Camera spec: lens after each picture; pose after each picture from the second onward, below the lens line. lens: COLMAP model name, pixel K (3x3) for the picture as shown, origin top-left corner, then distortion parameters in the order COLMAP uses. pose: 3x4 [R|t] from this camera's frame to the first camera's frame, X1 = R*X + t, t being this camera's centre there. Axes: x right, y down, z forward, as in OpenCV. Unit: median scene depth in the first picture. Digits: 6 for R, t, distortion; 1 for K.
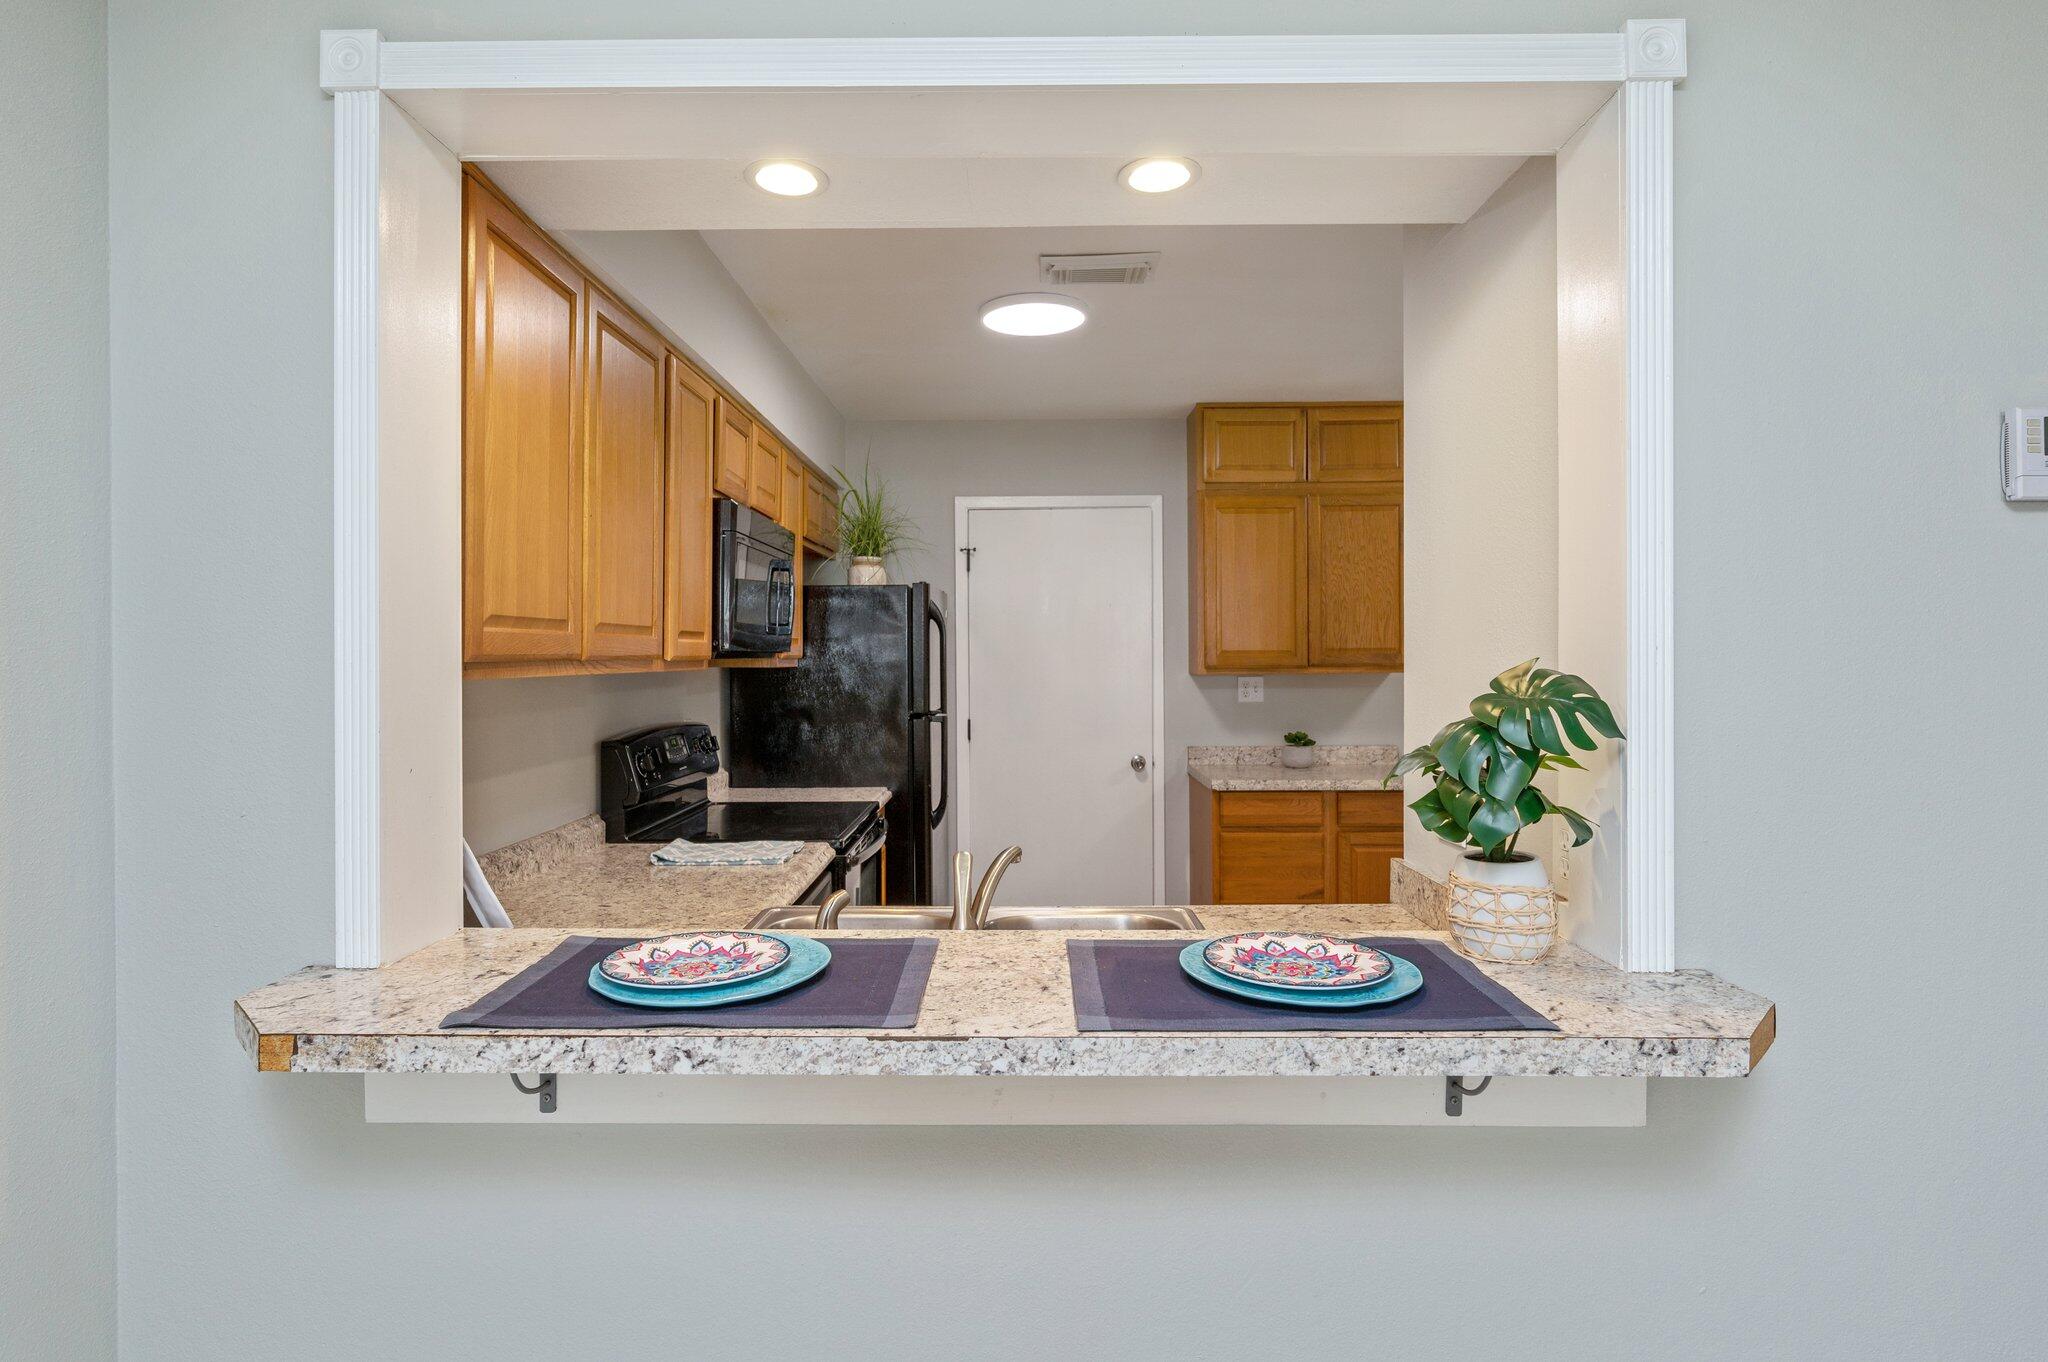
lens RADIAL K [[1093.0, 0, 1016.8], [0, 1093.0, 654.2], [0, 0, 1]] dist [0.002687, 0.000486]
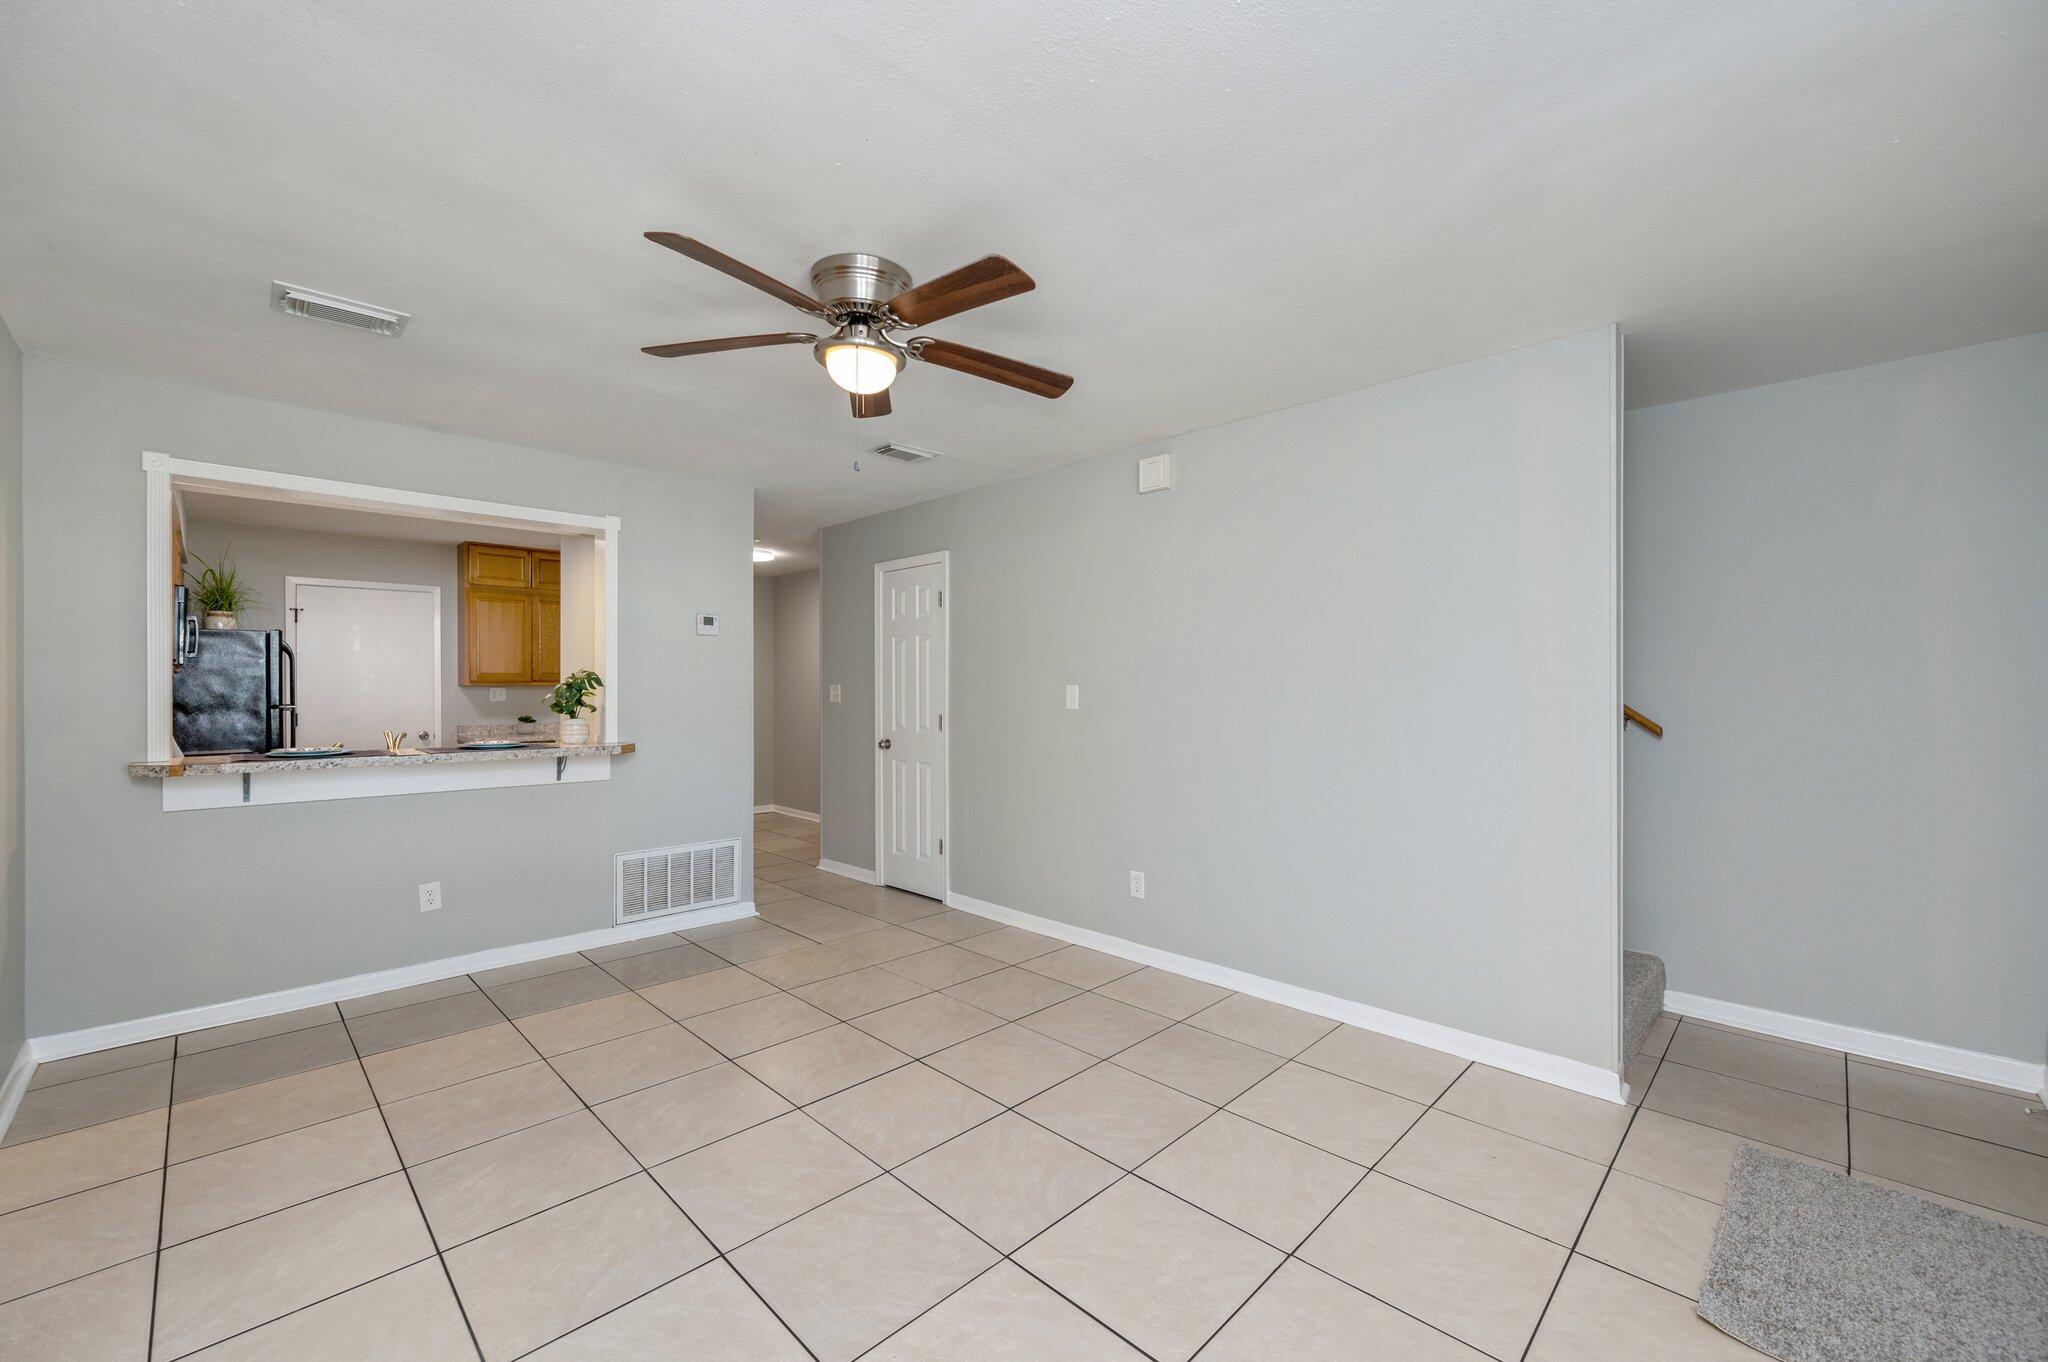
lens RADIAL K [[819.0, 0, 1033.4], [0, 819.0, 686.9], [0, 0, 1]] dist [-0.006992, 0.001576]
pose [[0.700232, 0.003425, 0.713907, -0.159339], [-0.001241, 0.999993, -0.003581, 0.025893], [-0.713914, 0.001621, 0.700231, -0.713131]]
